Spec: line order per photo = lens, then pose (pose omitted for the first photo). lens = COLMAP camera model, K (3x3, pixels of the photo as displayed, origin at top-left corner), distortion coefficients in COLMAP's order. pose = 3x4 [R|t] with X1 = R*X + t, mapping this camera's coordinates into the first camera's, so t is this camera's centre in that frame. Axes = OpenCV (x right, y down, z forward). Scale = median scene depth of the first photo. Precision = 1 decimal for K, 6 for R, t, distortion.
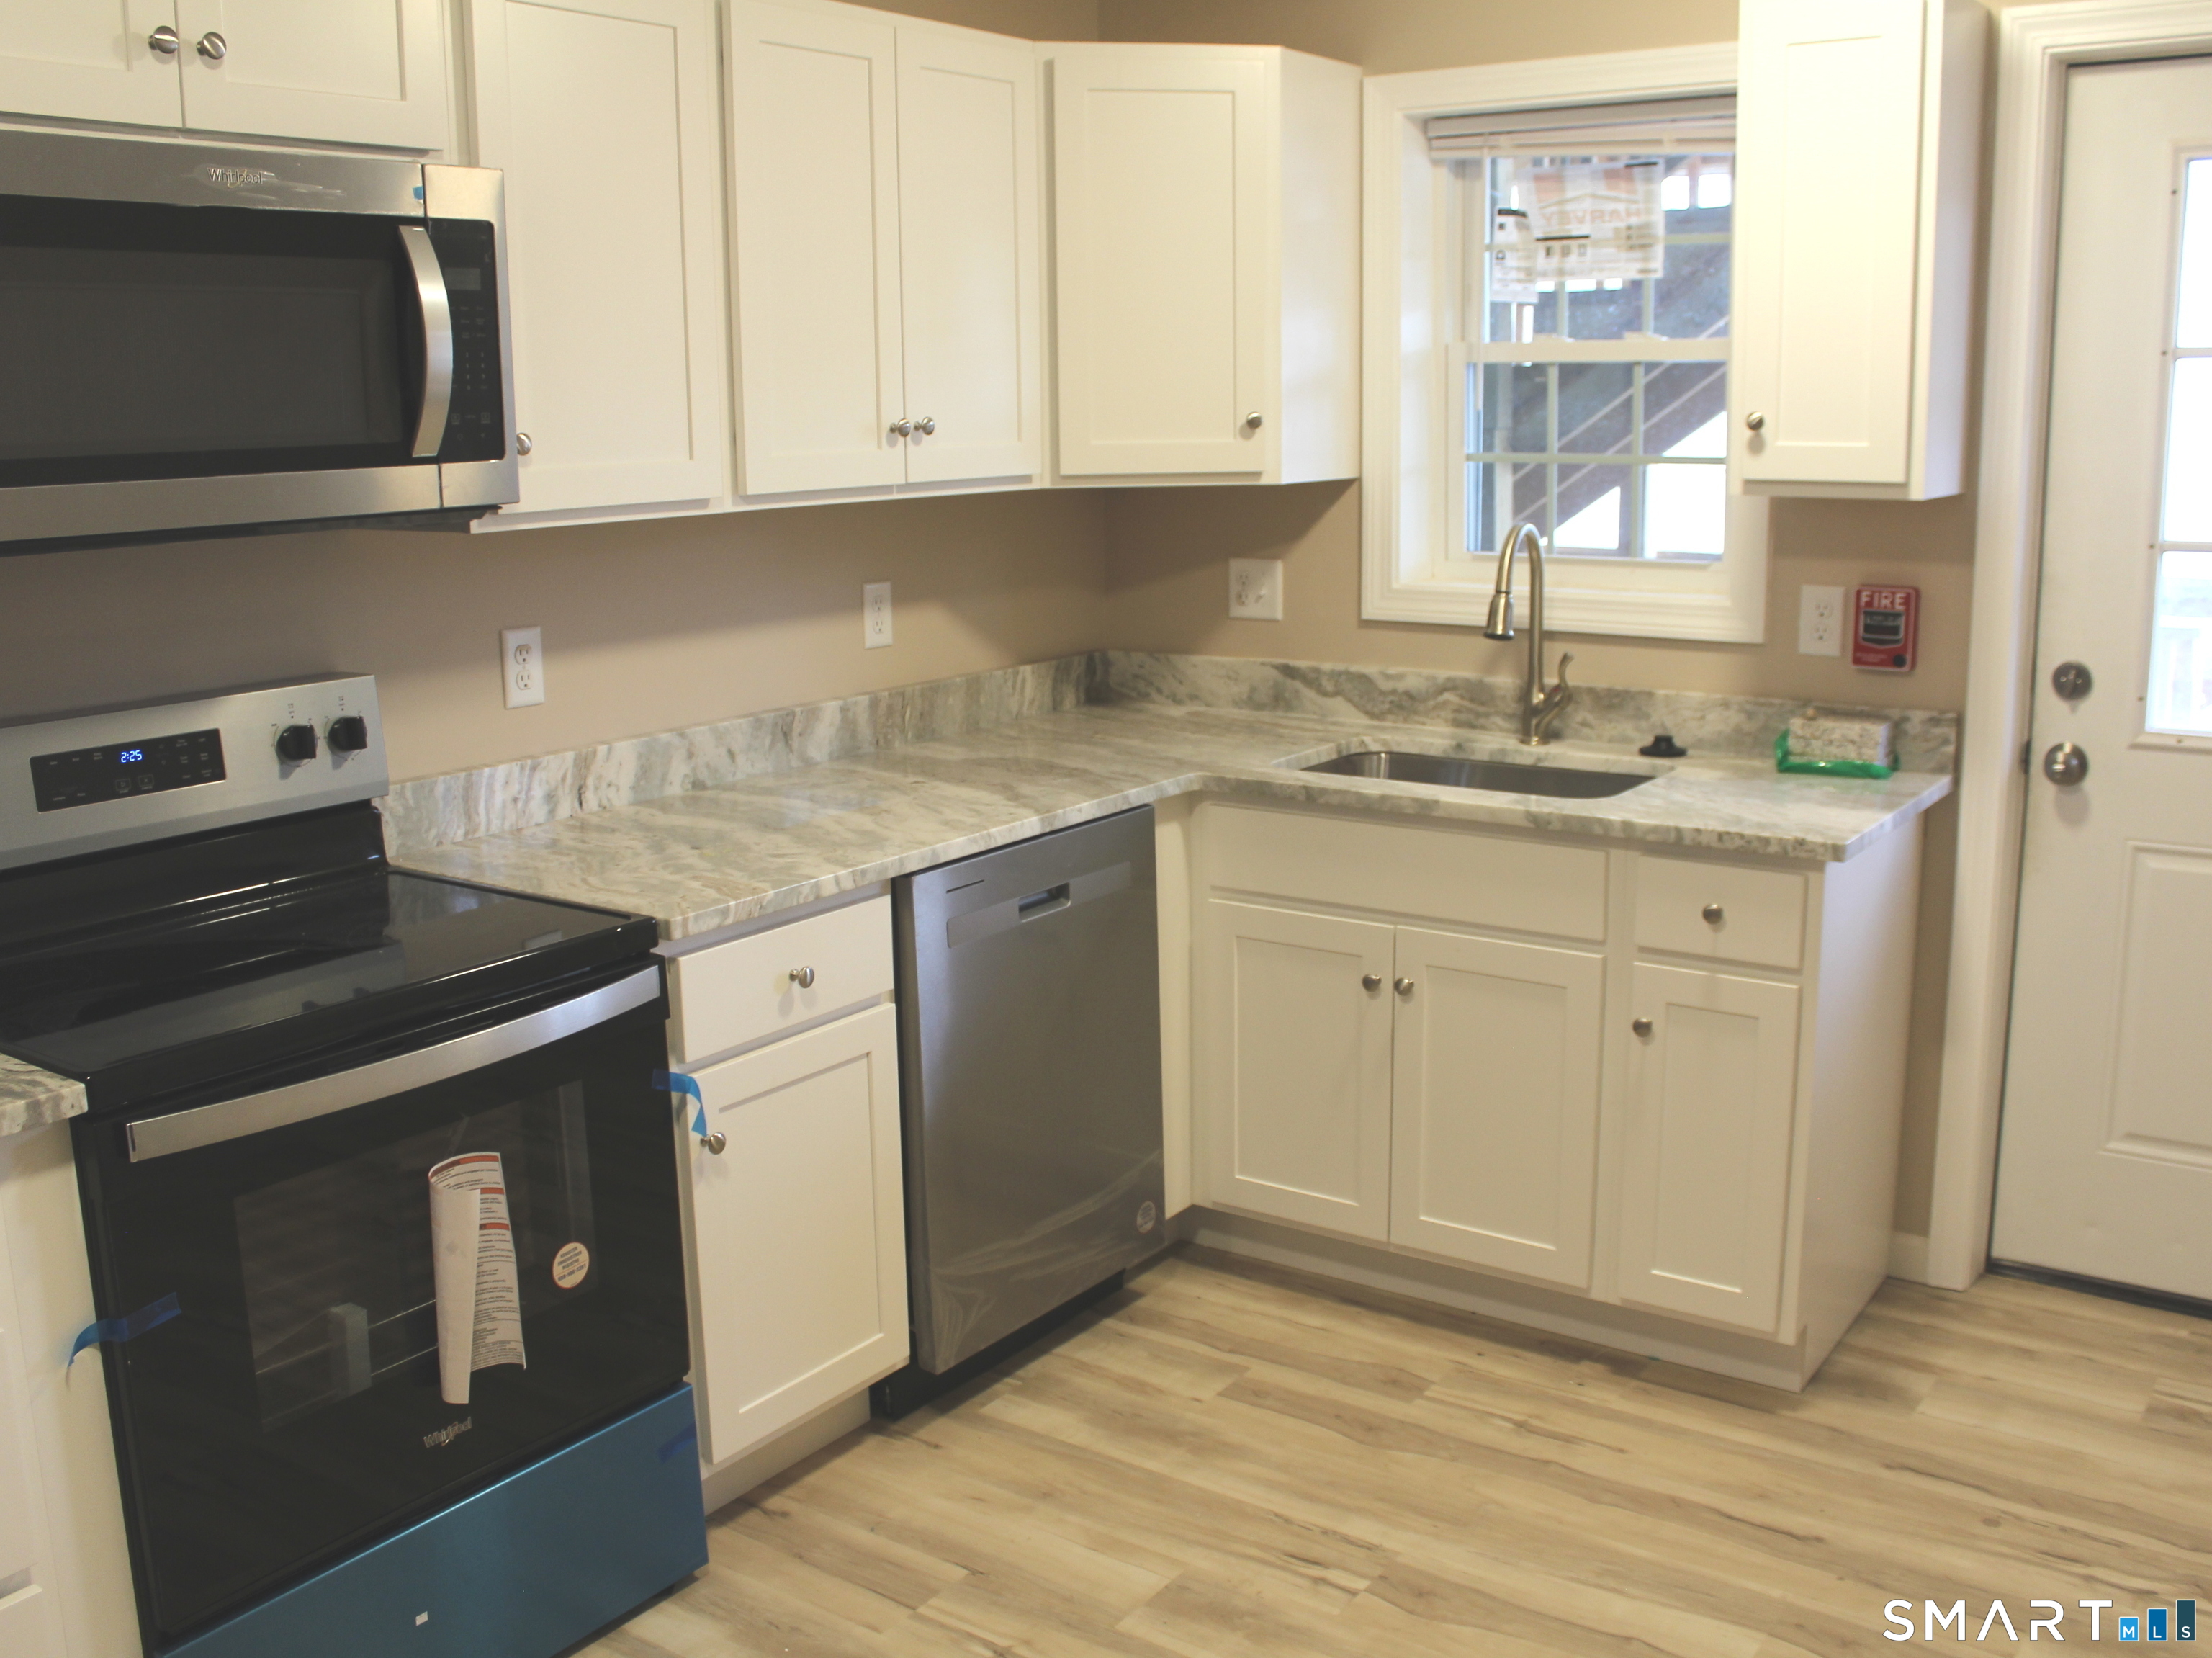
lens RADIAL K [[2101.6, 0, 1106.0], [0, 2101.6, 829.0], [0, 0, 1]] dist [-0.168445, 0.145537]
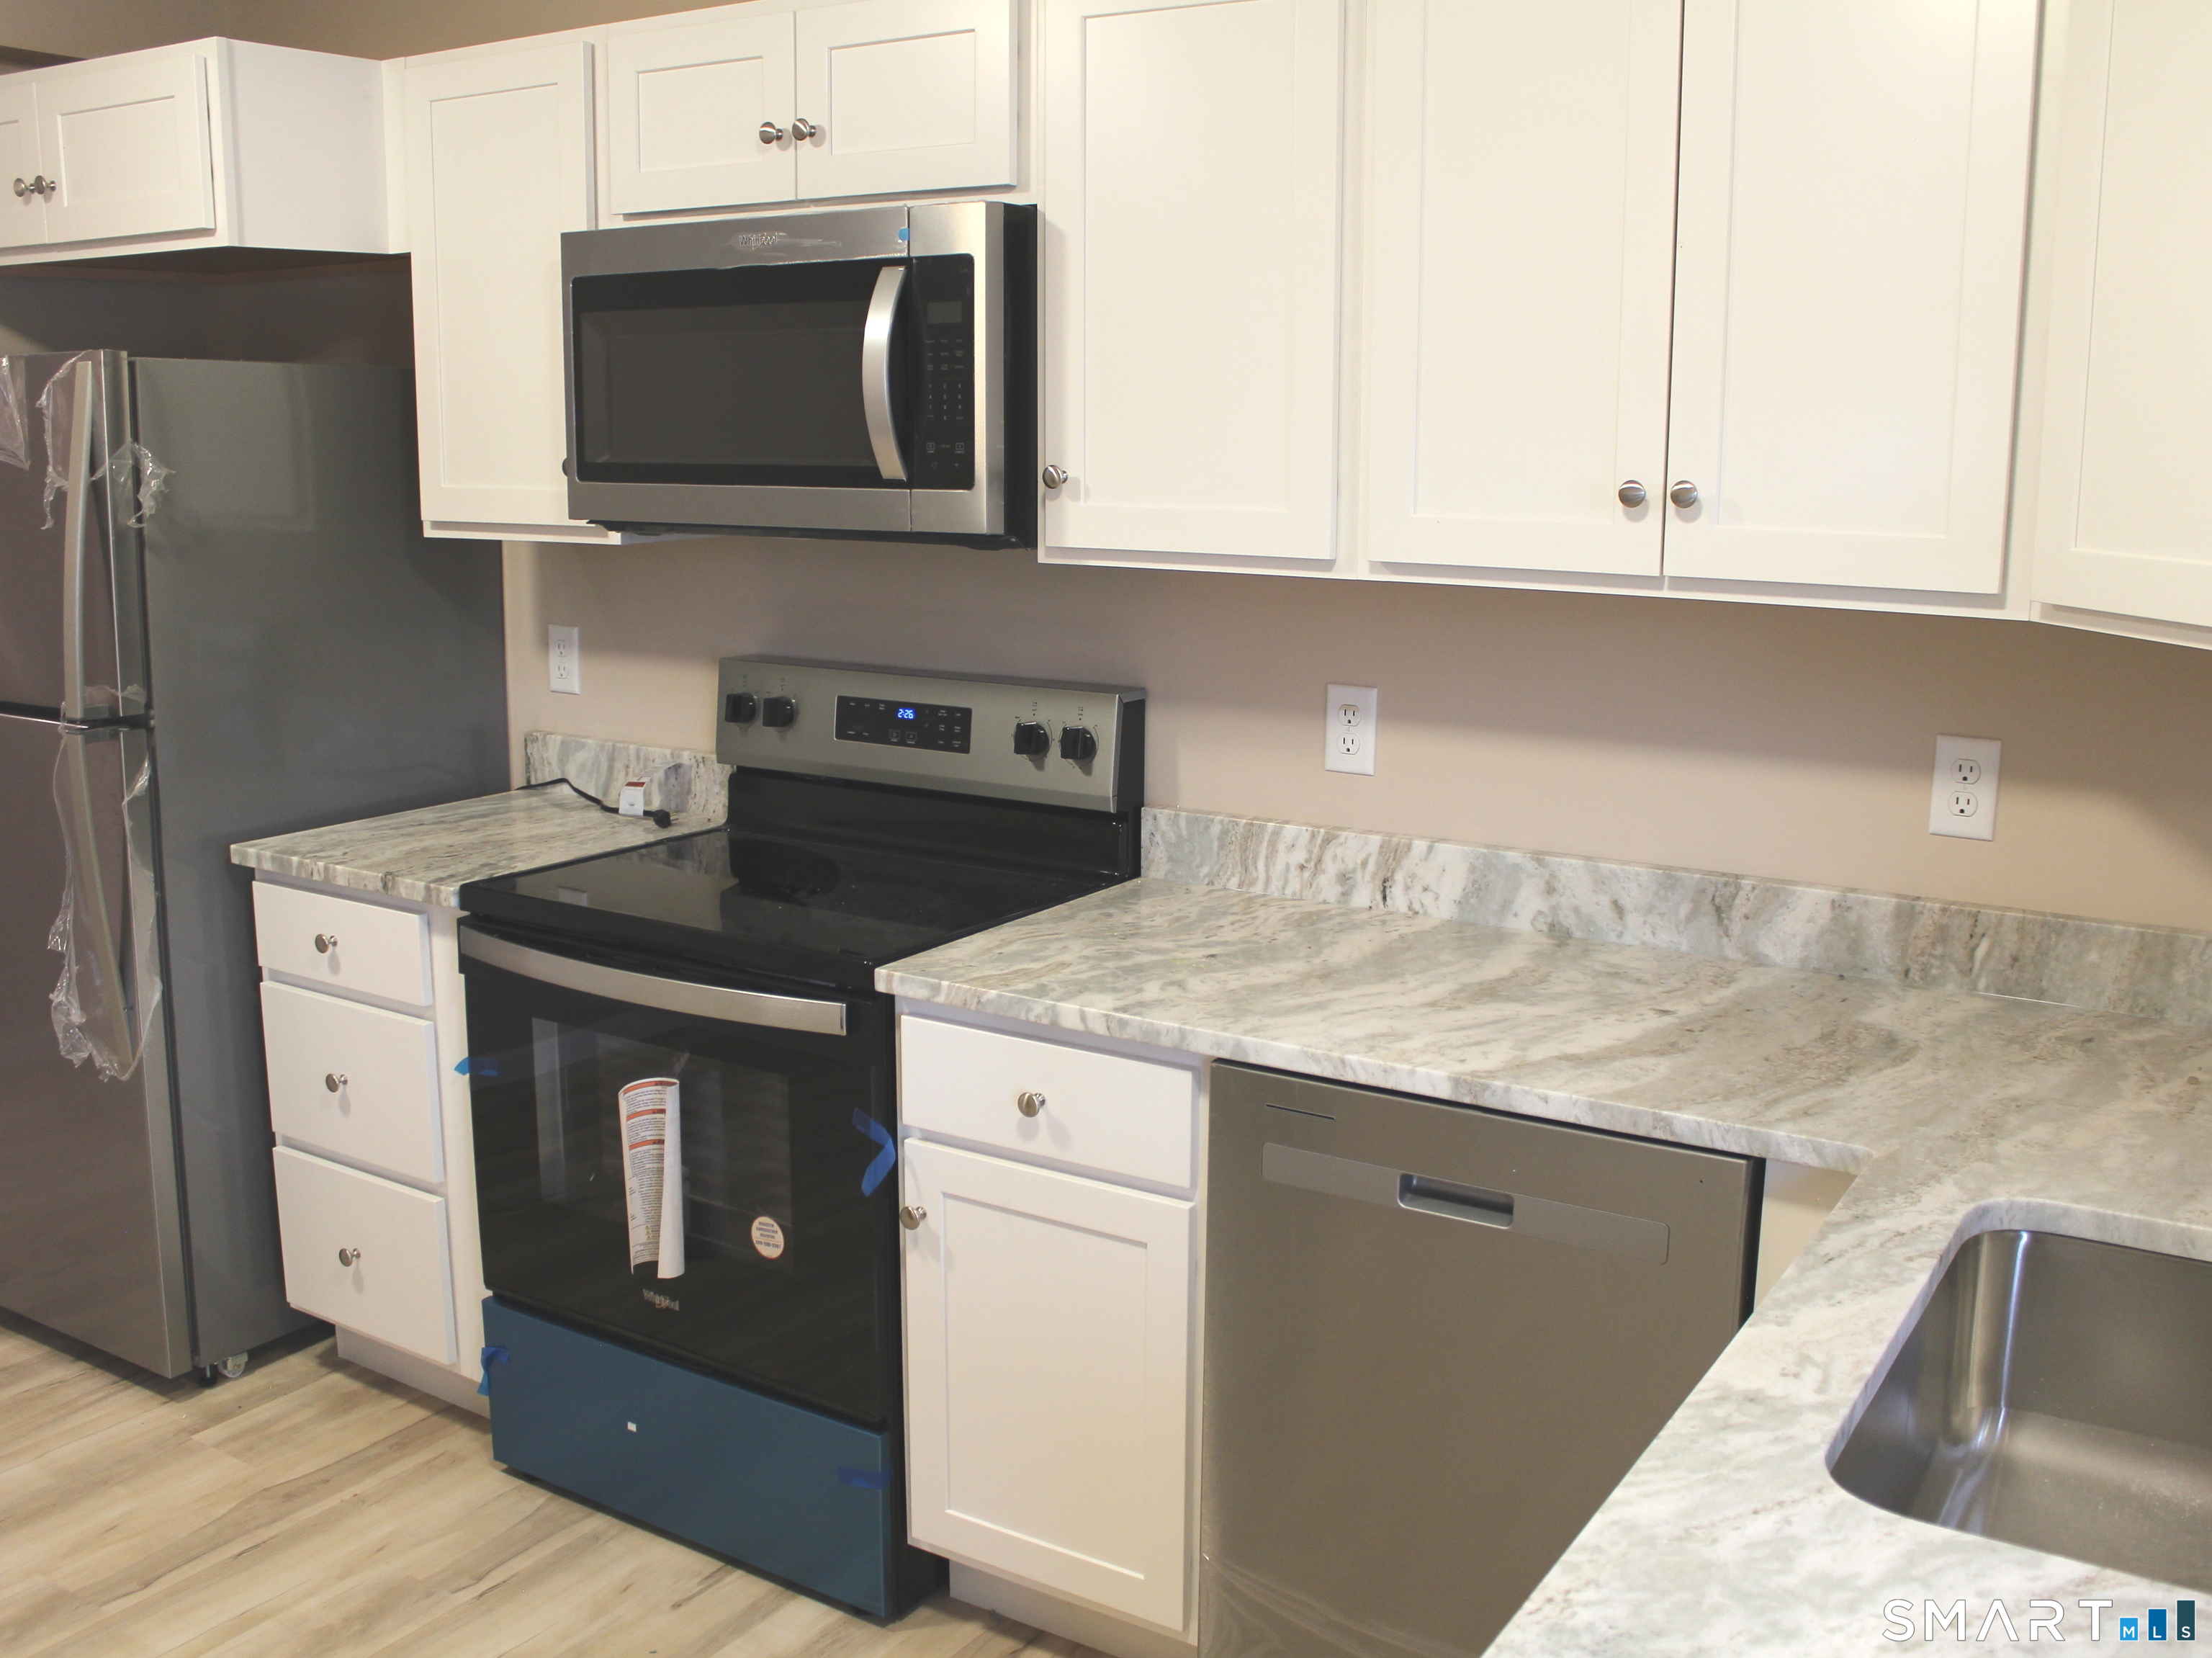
lens RADIAL K [[2101.6, 0, 1106.0], [0, 2101.6, 829.0], [0, 0, 1]] dist [-0.168445, 0.145537]
pose [[0.045096, 0.206677, -0.977369, 0.597007], [-0.208242, 0.958817, 0.193146, -0.186369], [0.977037, 0.194819, 0.086278, 0.813214]]
